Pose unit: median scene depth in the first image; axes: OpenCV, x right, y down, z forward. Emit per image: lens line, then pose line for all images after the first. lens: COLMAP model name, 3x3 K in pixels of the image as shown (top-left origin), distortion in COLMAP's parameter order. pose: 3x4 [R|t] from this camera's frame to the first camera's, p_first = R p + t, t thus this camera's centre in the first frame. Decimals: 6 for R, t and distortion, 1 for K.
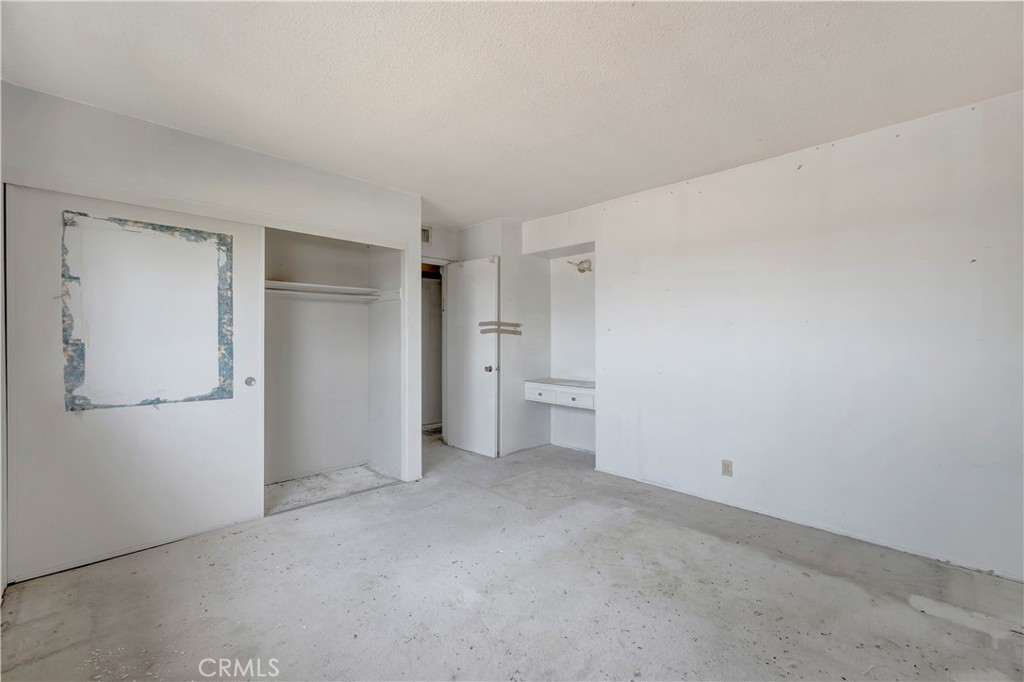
lens RADIAL K [[441.6, 0, 516.7], [0, 441.6, 344.0], [0, 0, 1]] dist [0.001564, 0.000068]
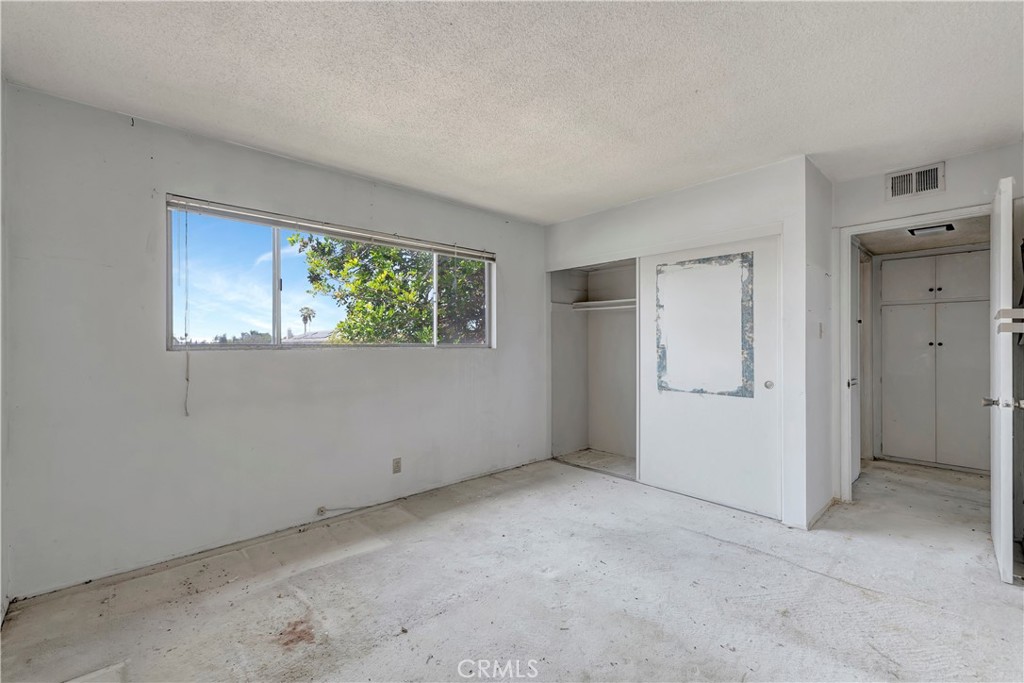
lens RADIAL K [[426.1, 0, 516.5], [0, 426.1, 344.0], [0, 0, 1]] dist [0.001262, 0.000329]
pose [[-0.048730, -0.004883, -0.998800, 0.468778], [-0.013222, 0.999904, -0.004244, -0.000182], [0.998724, 0.013000, -0.048790, 0.475756]]
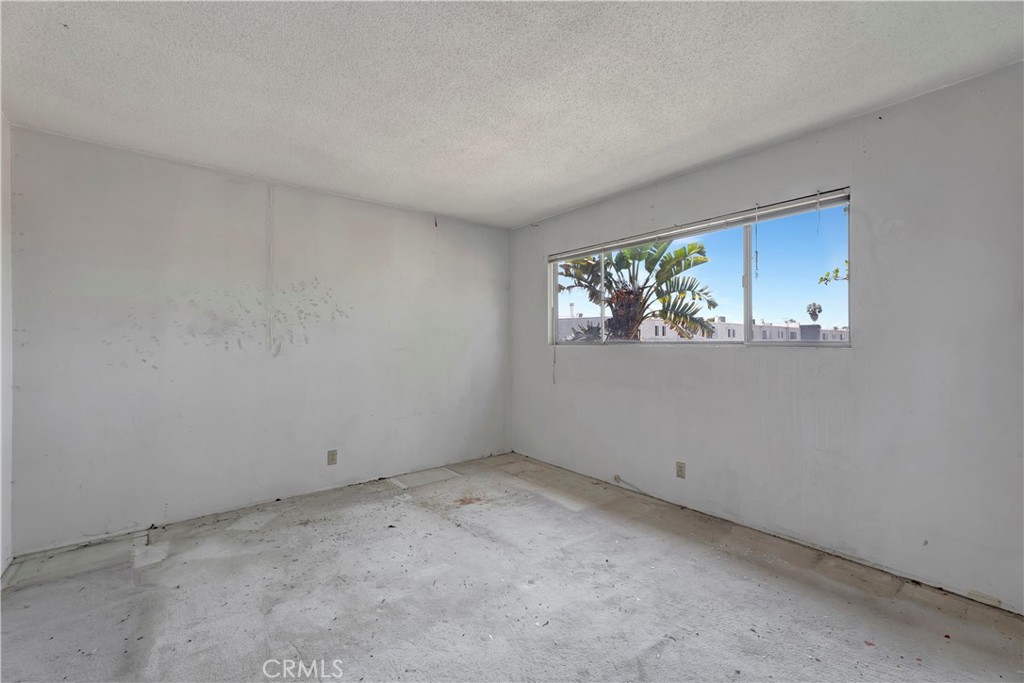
lens RADIAL K [[433.5, 0, 509.3], [0, 433.5, 331.1], [0, 0, 1]] dist [0.004077, 0.000418]
pose [[-0.993613, 0.002676, 0.112809, -0.092235], [0.002866, 0.999995, 0.001520, -0.019668], [-0.112804, 0.001834, -0.993616, 0.998251]]
